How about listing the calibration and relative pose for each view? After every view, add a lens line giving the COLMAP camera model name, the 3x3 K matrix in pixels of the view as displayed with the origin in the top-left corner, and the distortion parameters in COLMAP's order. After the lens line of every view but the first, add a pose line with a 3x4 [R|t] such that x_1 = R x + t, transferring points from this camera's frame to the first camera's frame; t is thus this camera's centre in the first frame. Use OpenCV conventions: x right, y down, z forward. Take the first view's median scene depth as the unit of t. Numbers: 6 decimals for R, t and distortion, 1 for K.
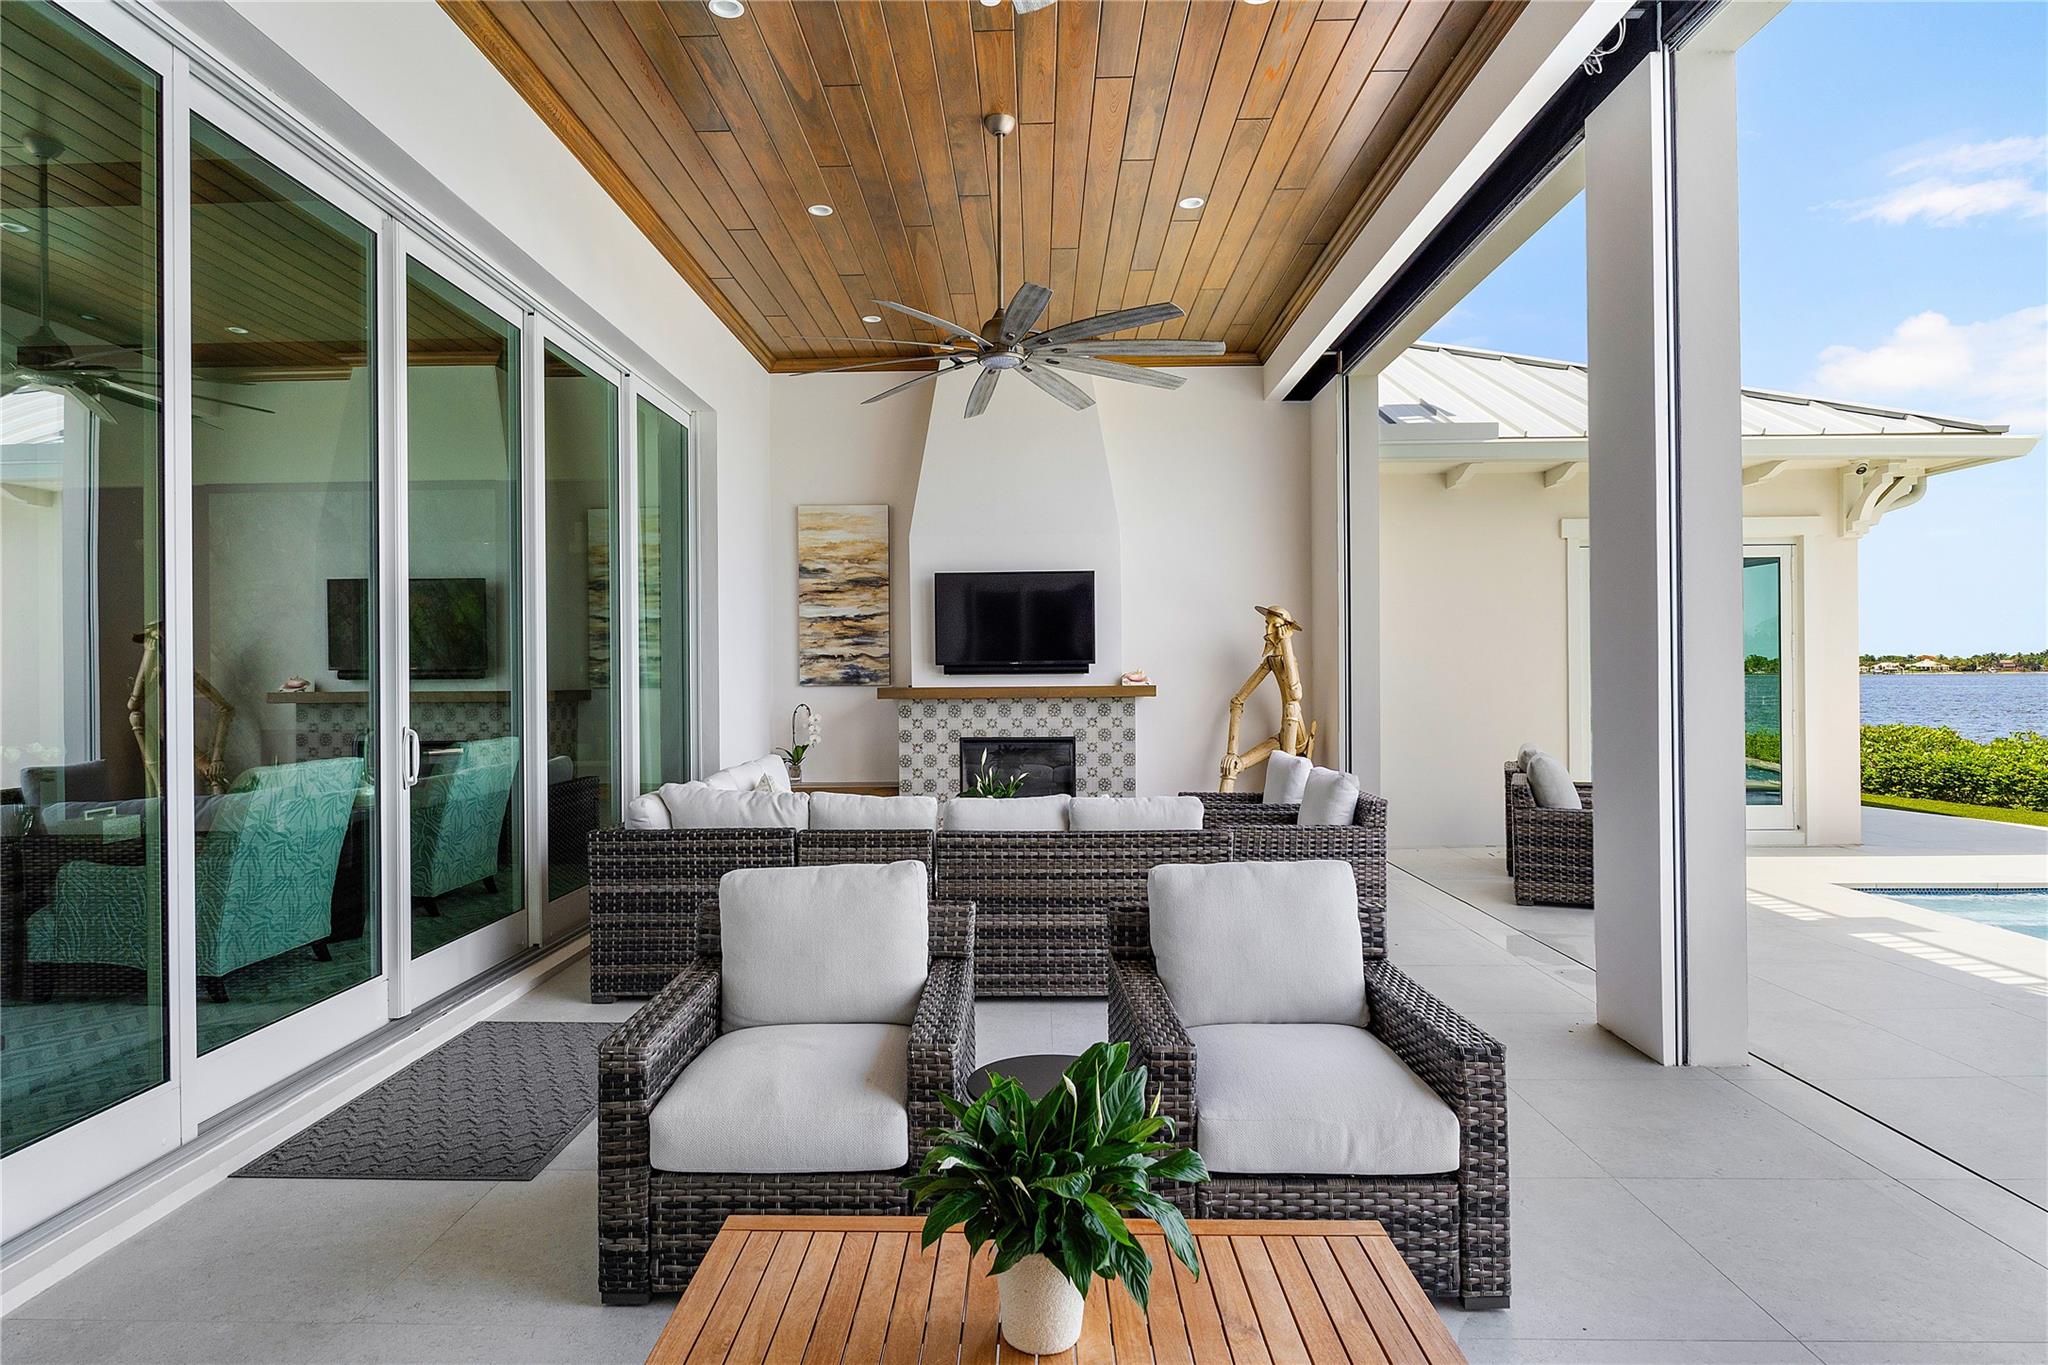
lens RADIAL K [[1148.2, 0, 1013.5], [0, 1148.2, 620.2], [0, 0, 1]] dist [-0.001754, -0.001868]
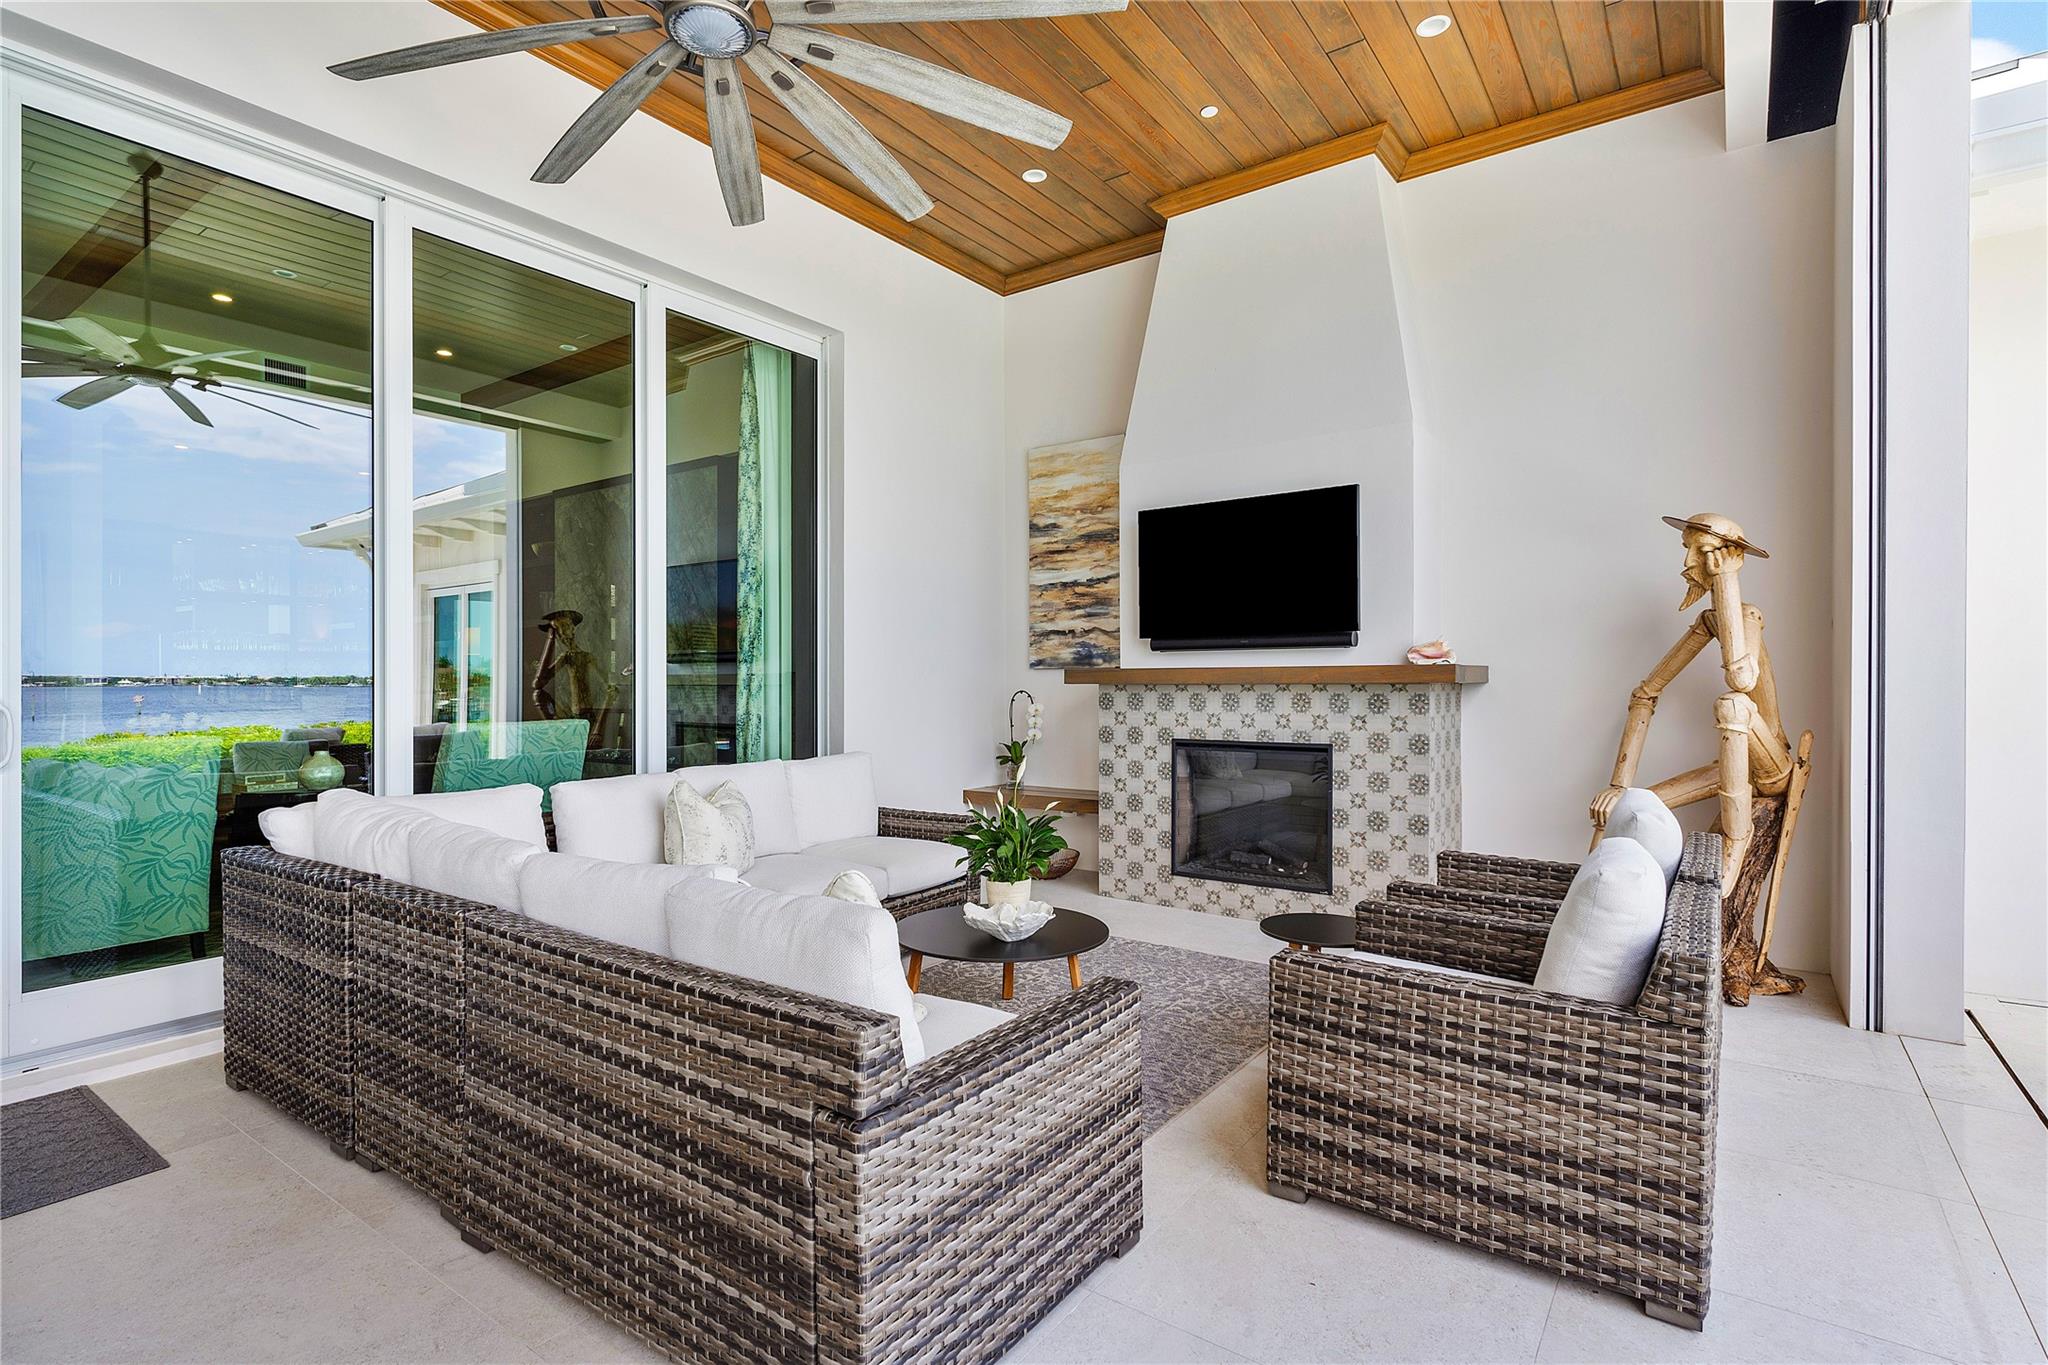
lens RADIAL K [[989.3, 0, 1013.9], [0, 989.3, 668.0], [0, 0, 1]] dist [-0.011926, -0.000373]
pose [[0.816912, -0.003765, -0.576750, 0.226923], [0.029661, 0.998930, 0.035491, 0.033083], [0.575999, -0.046100, 0.816149, 0.439633]]
